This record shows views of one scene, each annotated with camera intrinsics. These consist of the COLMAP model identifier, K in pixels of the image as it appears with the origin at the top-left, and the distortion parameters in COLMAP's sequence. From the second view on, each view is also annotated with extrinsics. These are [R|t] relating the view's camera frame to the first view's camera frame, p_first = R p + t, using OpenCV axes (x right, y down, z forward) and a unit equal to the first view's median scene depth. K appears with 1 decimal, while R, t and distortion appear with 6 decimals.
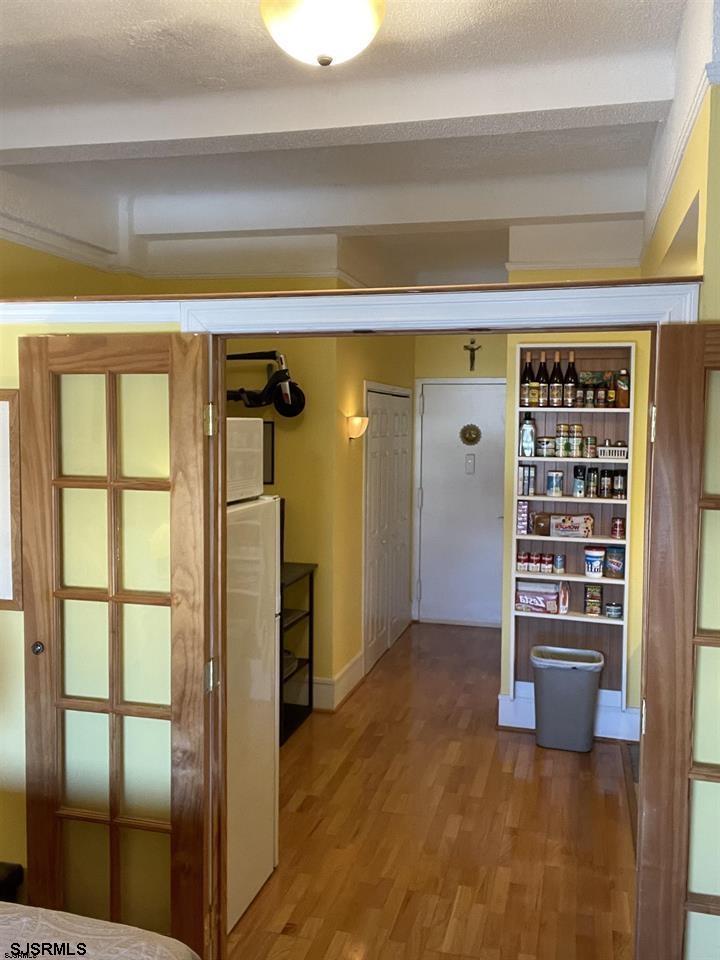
lens RADIAL K [[852.6, 0, 368.2], [0, 852.6, 478.3], [0, 0, 1]] dist [0.091881, -0.083419]
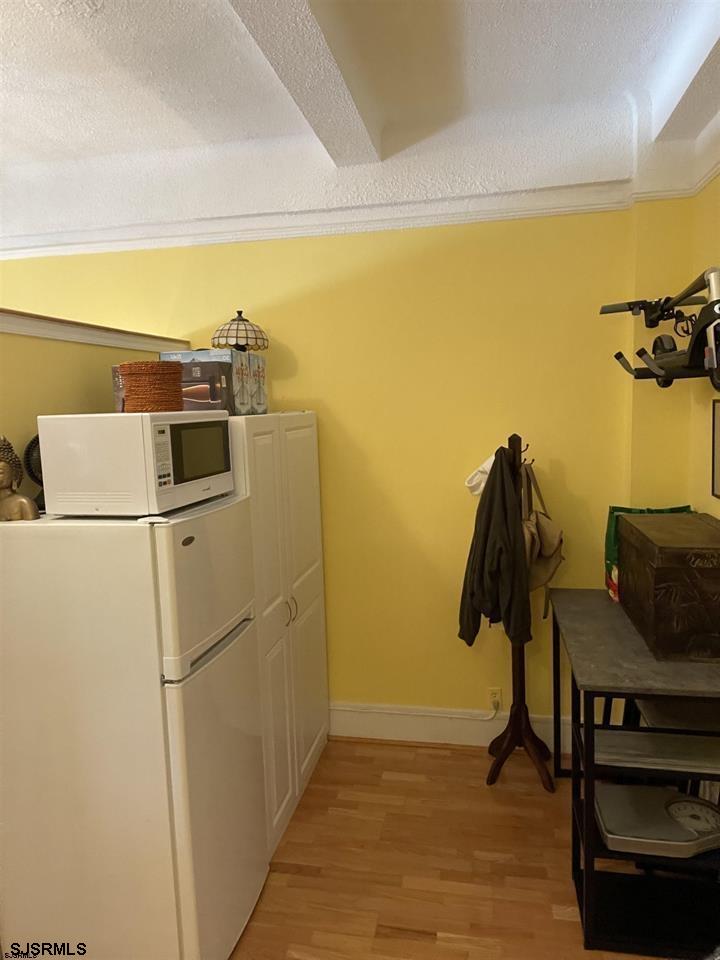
lens RADIAL K [[653.3, 0, 357.9], [0, 653.3, 480.0], [0, 0, 1]] dist [0.077432, -0.059471]
pose [[0.060591, 0.100549, -0.993085, 0.303089], [-0.039679, 0.994370, 0.098258, -0.050368], [0.997374, 0.033451, 0.064240, 0.758068]]
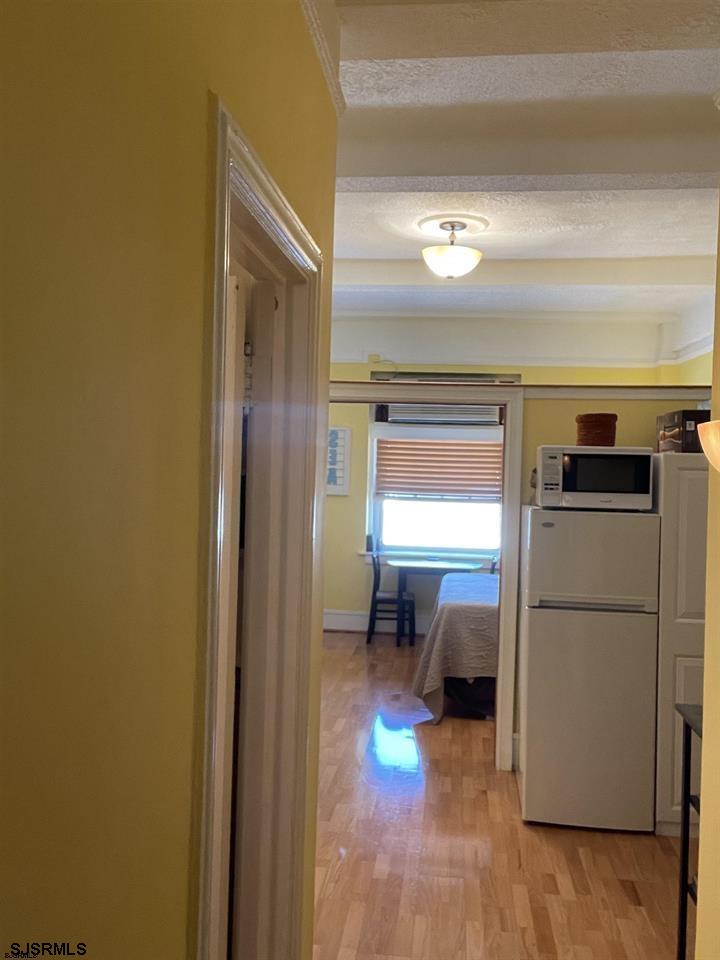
lens RADIAL K [[852.6, 0, 368.2], [0, 852.6, 478.3], [0, 0, 1]] dist [0.091881, -0.083419]
pose [[-0.989159, -0.034512, -0.142735, 0.202291], [-0.047859, 0.994686, 0.091160, -0.082324], [0.138830, 0.097003, -0.985554, 1.452112]]
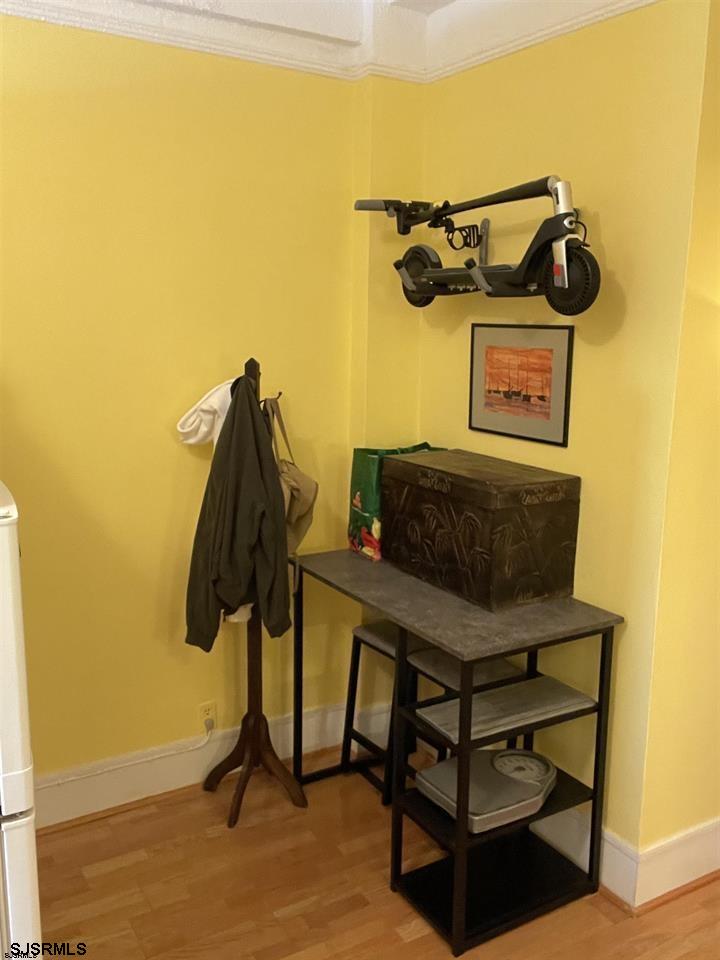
lens RADIAL K [[852.6, 0, 368.2], [0, 852.6, 478.3], [0, 0, 1]] dist [0.091881, -0.083419]
pose [[0.712799, 0.124952, -0.690148, 0.176791], [-0.057243, 0.991084, 0.120314, -0.032212], [0.699028, -0.046254, 0.713597, 0.569377]]
